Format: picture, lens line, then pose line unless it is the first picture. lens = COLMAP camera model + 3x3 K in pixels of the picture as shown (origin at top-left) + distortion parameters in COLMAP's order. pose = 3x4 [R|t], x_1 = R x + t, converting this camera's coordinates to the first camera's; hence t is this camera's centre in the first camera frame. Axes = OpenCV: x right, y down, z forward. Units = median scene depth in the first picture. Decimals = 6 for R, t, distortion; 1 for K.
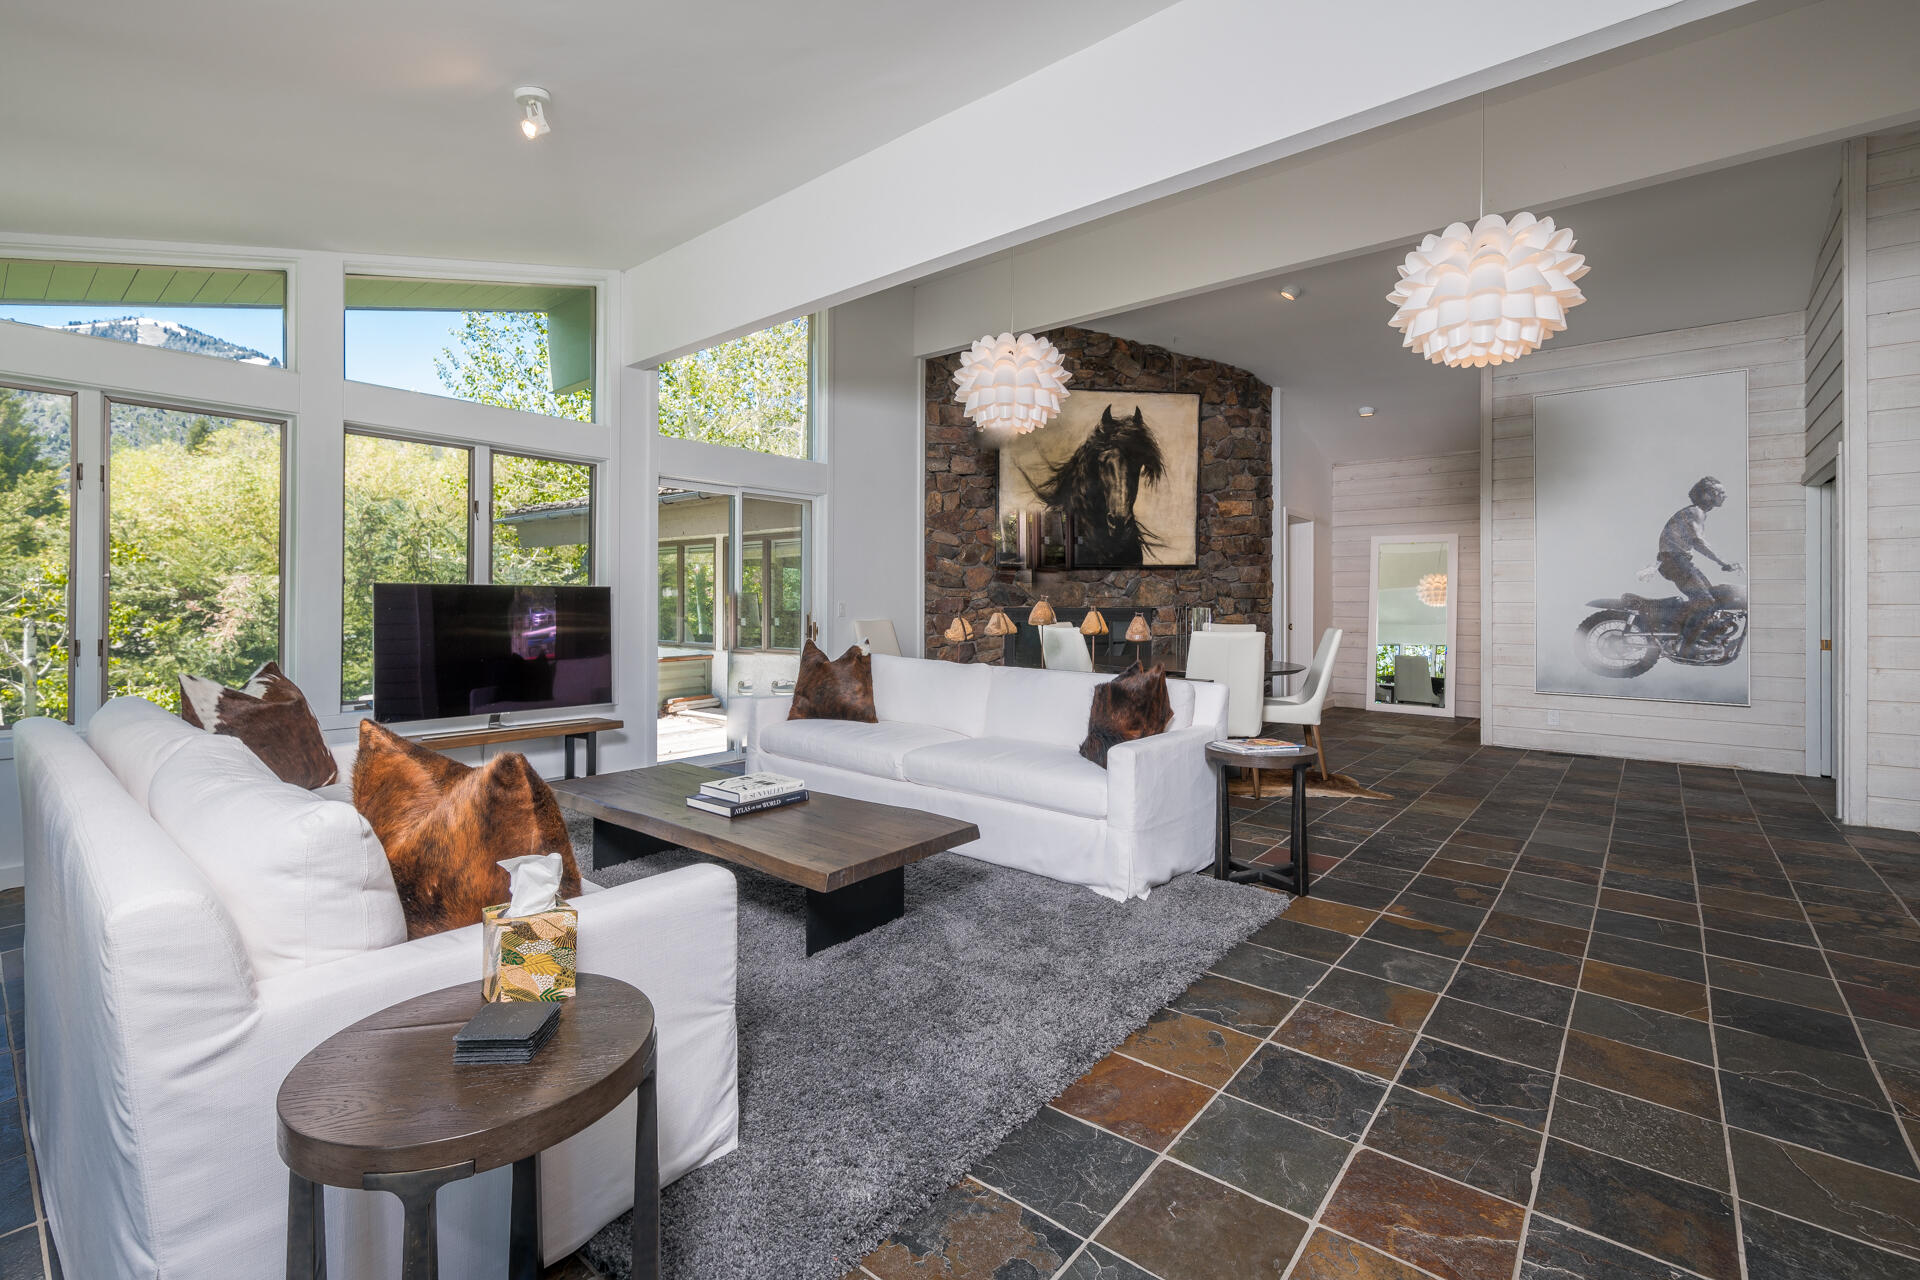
lens RADIAL K [[847.7, 0, 956.0], [0, 847.7, 594.9], [0, 0, 1]] dist [-0.010313, 0.000059]
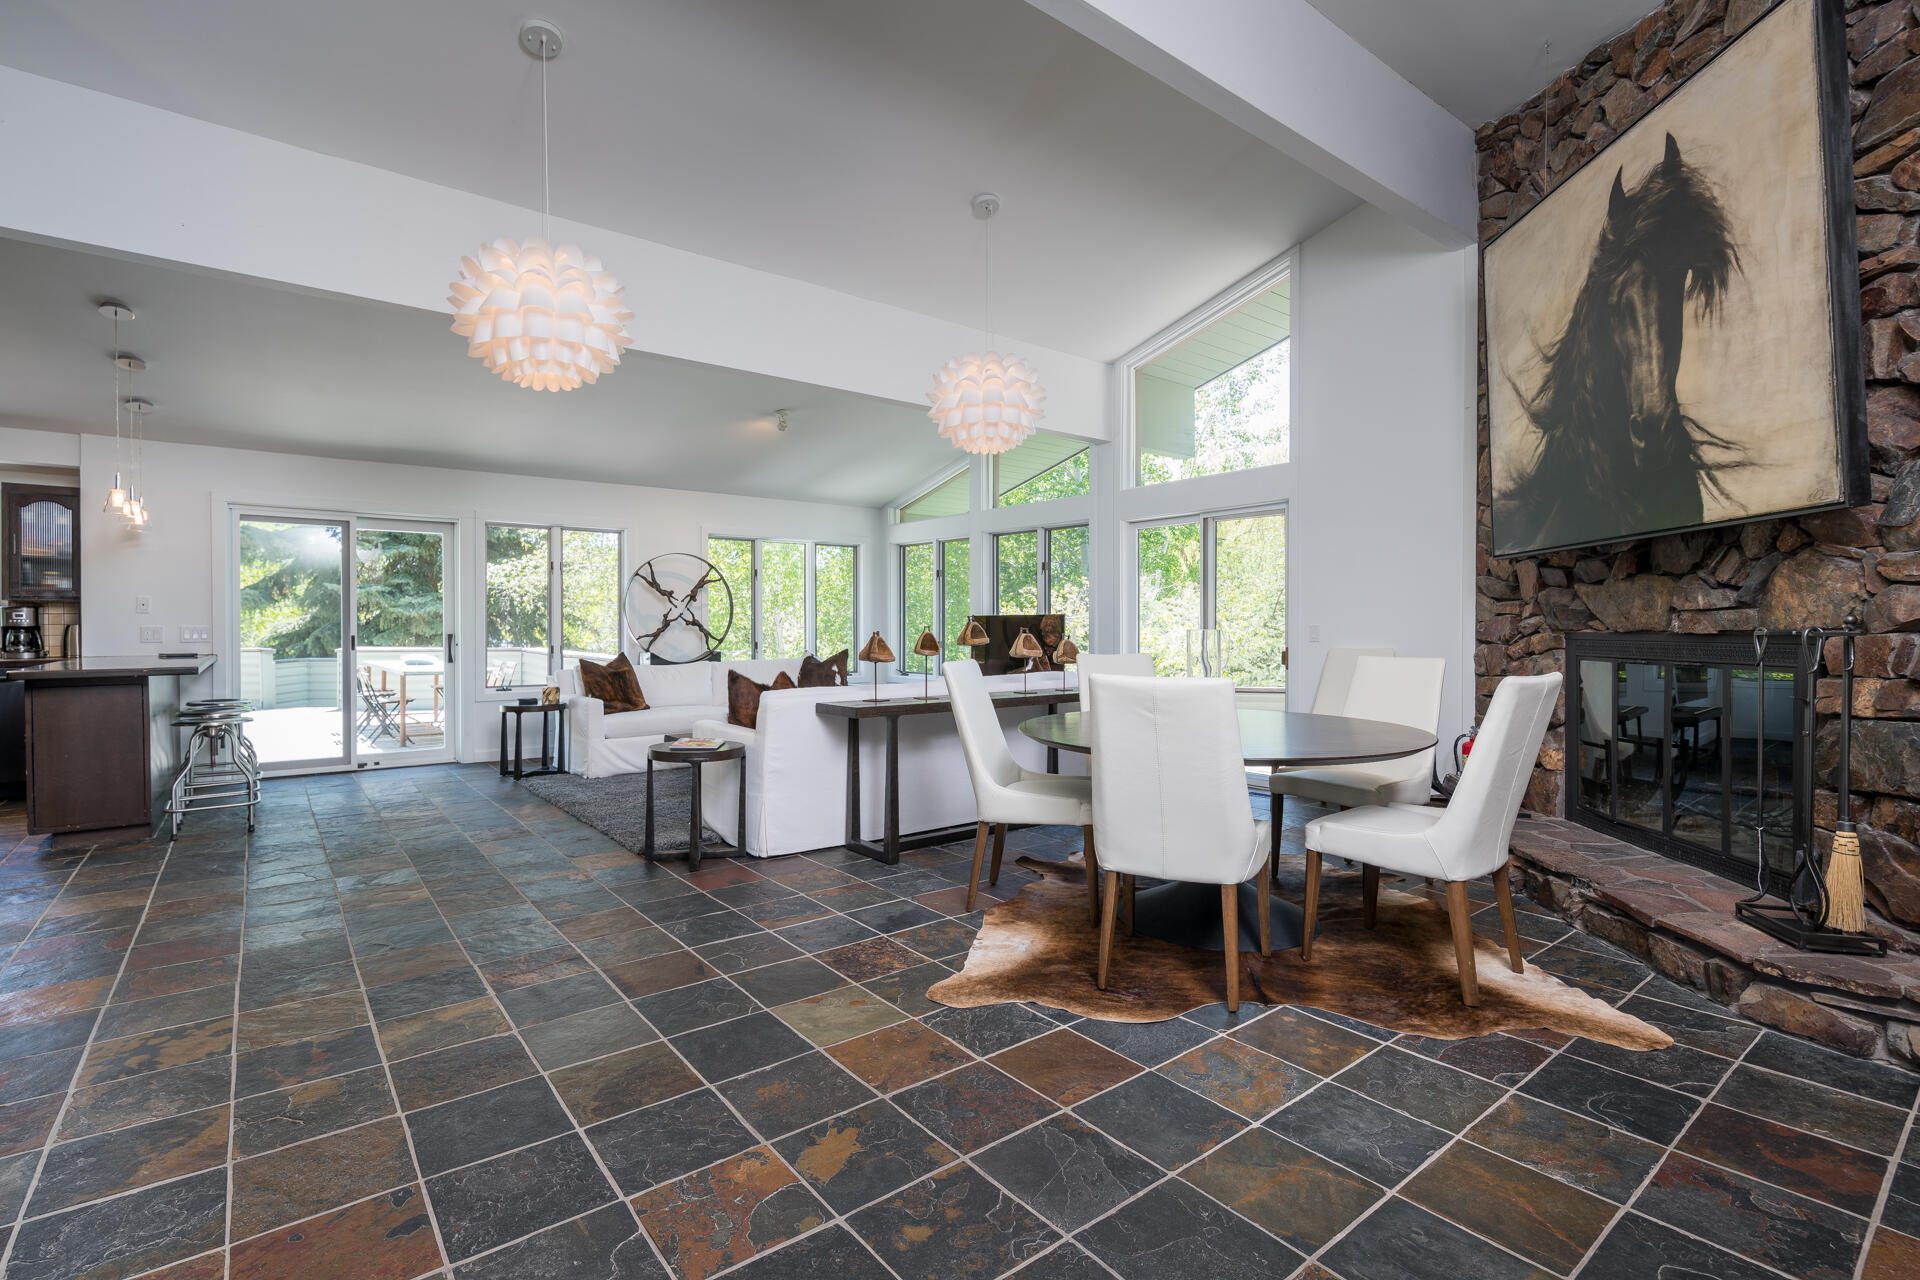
lens RADIAL K [[883.6, 0, 965.9], [0, 883.6, 632.0], [0, 0, 1]] dist [-0.000151, -0.000491]
pose [[-0.201658, 0.000543, -0.979456, 0.693459], [0.005460, 0.999985, -0.000570, 0.013049], [0.979441, -0.005463, -0.201658, 0.756998]]
